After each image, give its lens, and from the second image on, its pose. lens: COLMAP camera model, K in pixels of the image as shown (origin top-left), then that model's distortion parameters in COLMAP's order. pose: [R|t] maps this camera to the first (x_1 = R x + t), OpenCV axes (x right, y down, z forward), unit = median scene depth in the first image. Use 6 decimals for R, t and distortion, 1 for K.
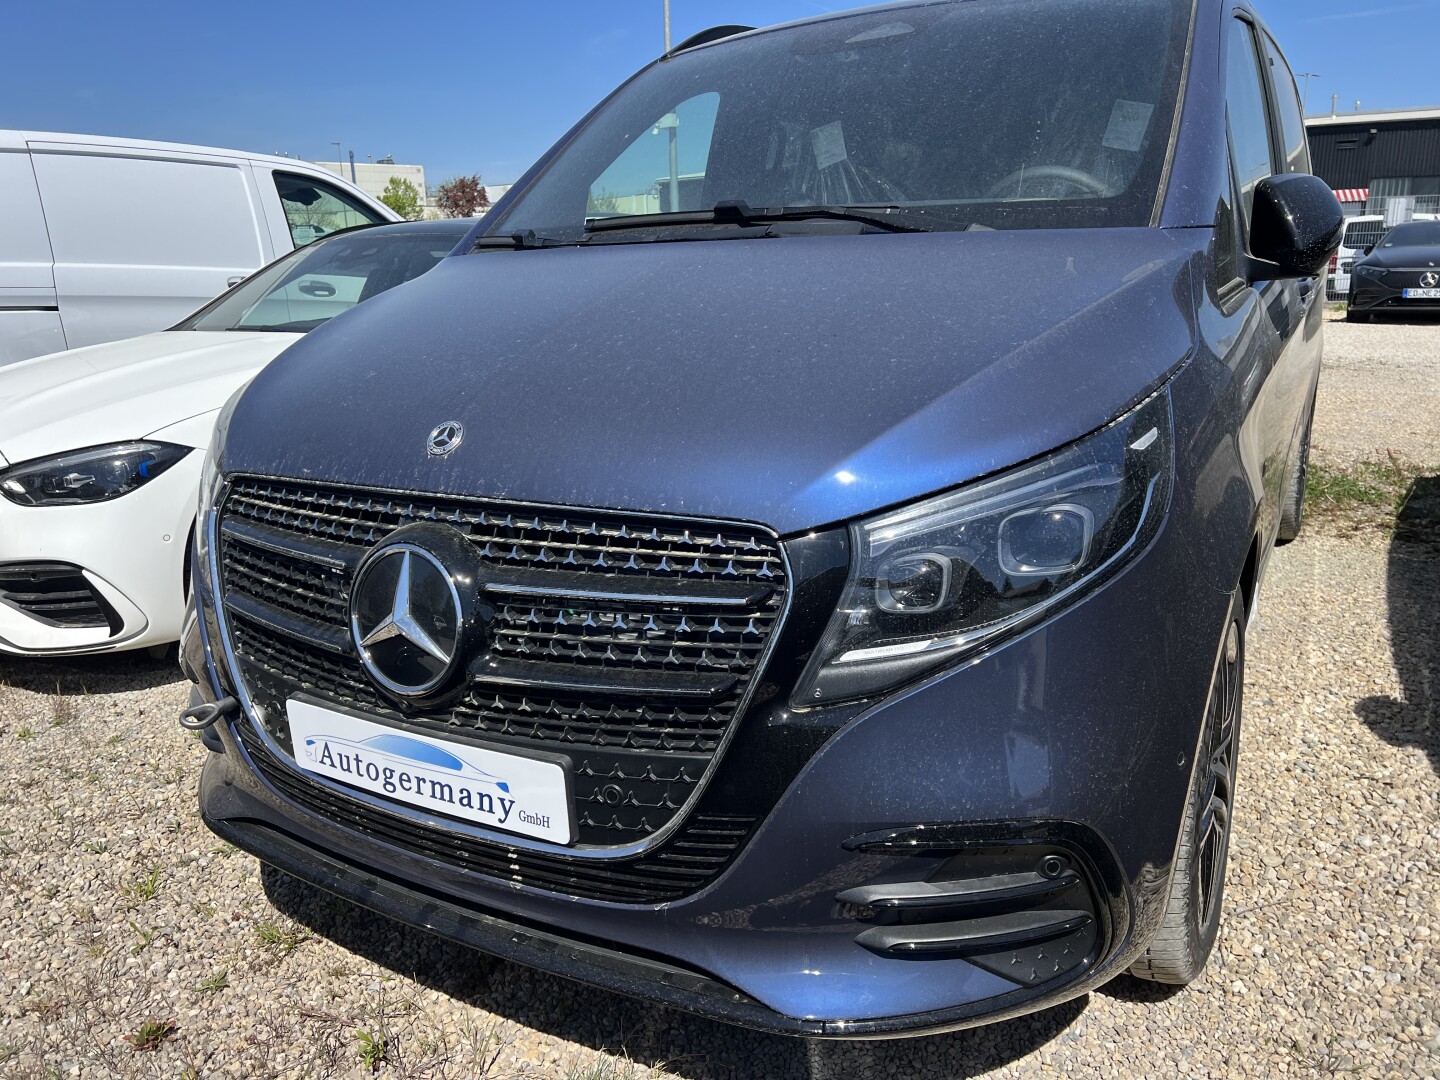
lens RADIAL K [[1091.1, 0, 724.0], [0, 1091.1, 546.7], [0, 0, 1]] dist [0.055109, -0.062111]
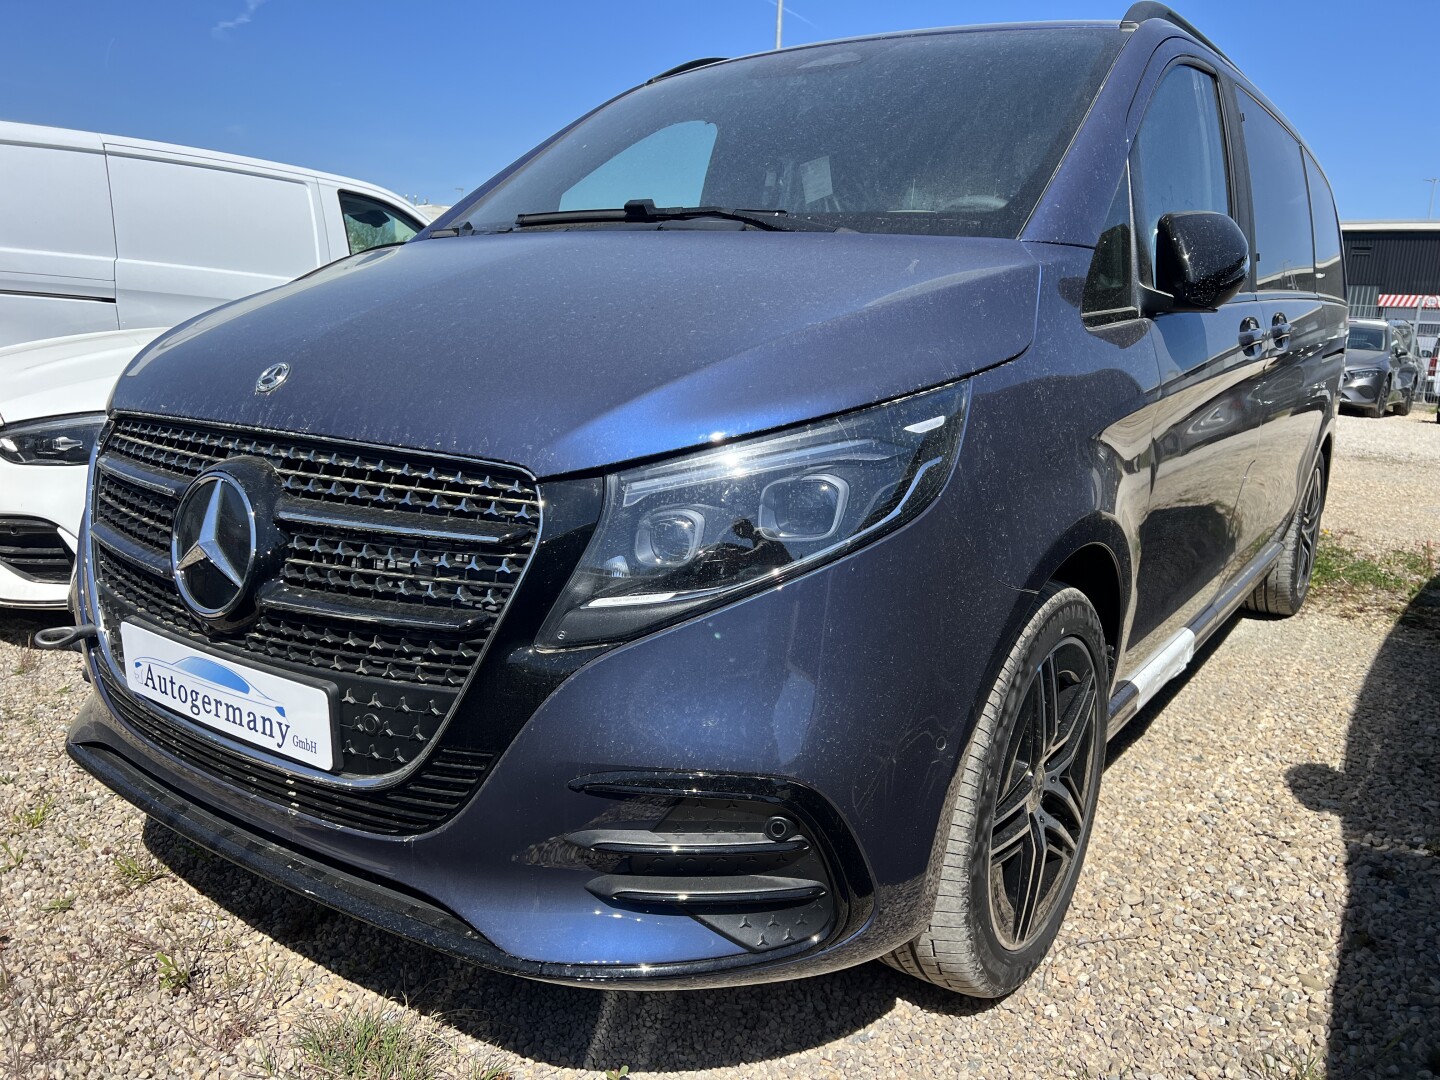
lens RADIAL K [[1091.1, 0, 724.0], [0, 1091.1, 546.7], [0, 0, 1]] dist [0.055109, -0.062111]
pose [[0.994436, 0.082274, -0.065786, 0.223051], [-0.085481, 0.995206, -0.047513, 0.065166], [0.061561, 0.052872, 0.996702, -0.012438]]
